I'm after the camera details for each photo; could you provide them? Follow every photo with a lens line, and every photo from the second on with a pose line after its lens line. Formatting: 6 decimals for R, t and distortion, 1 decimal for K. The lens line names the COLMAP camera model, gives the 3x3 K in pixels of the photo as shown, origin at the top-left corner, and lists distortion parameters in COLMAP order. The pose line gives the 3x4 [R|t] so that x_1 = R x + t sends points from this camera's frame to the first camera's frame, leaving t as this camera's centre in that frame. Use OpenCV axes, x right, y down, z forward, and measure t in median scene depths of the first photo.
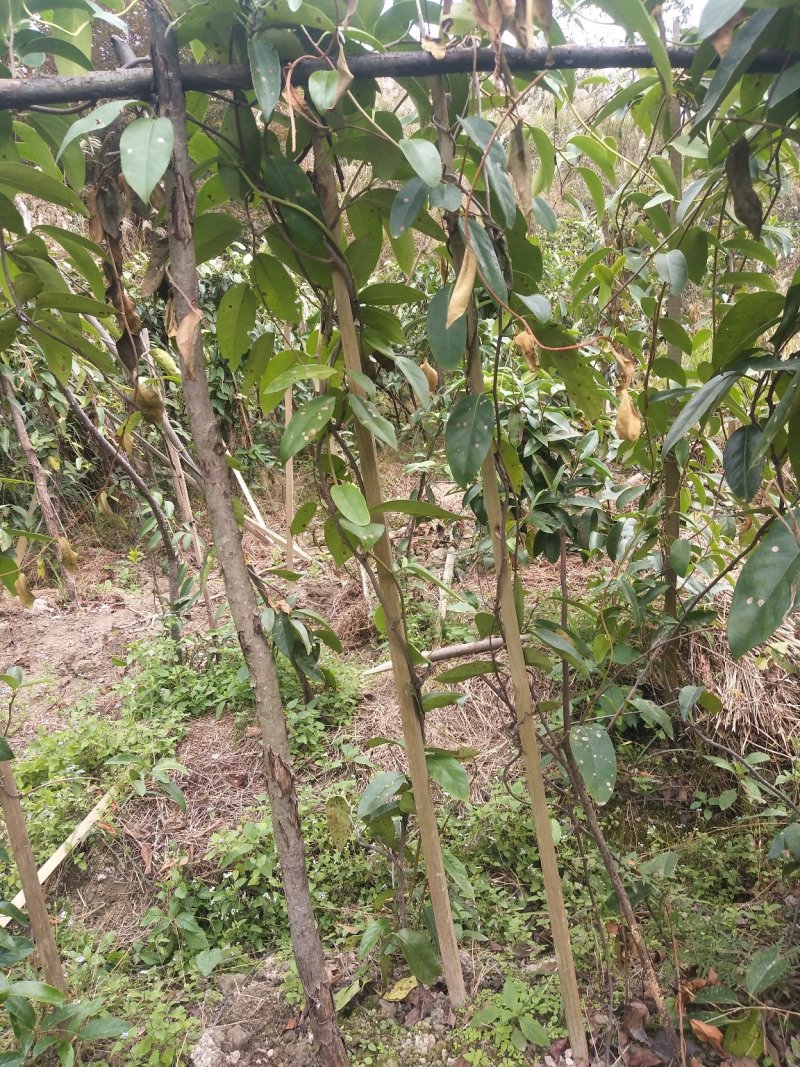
lens RADIAL K [[737.5, 0, 408.0], [0, 737.5, 530.7], [0, 0, 1]] dist [0.002481, -0.046771]
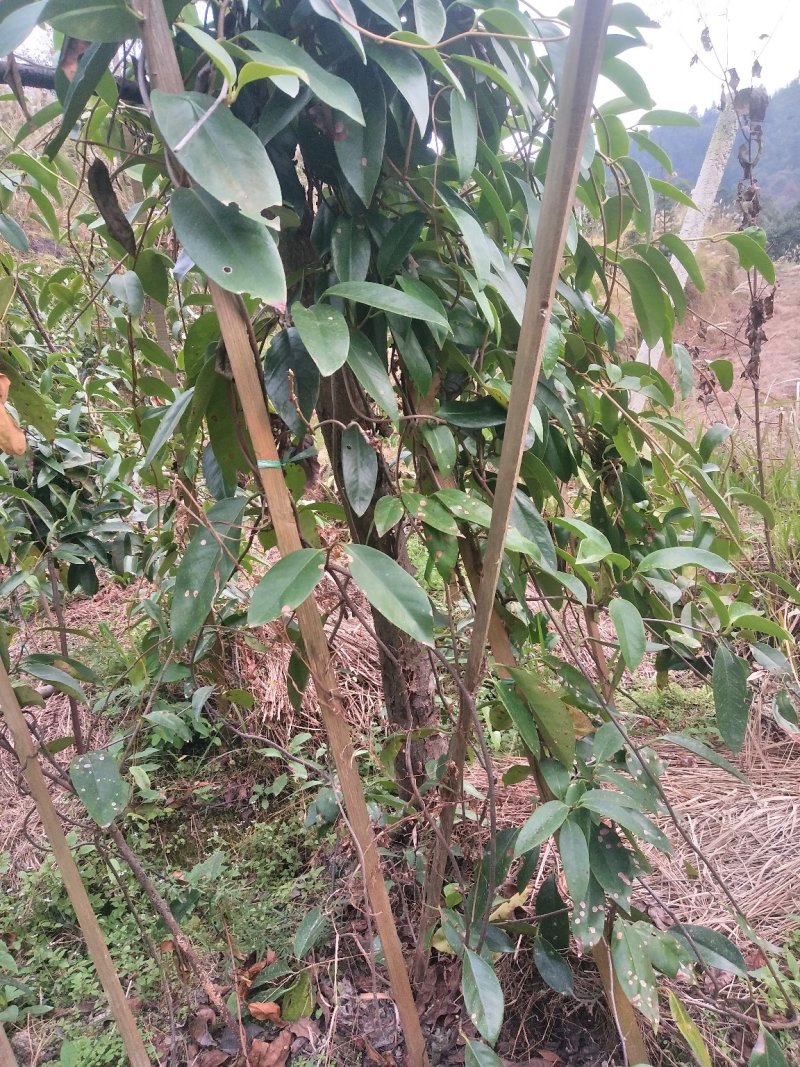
lens RADIAL K [[737.5, 0, 408.0], [0, 737.5, 530.7], [0, 0, 1]] dist [0.002481, -0.046771]
pose [[0.860755, -0.131611, 0.491710, 0.112693], [0.149162, 0.988806, 0.003551, 0.024378], [-0.486673, 0.070288, 0.870752, -0.044979]]
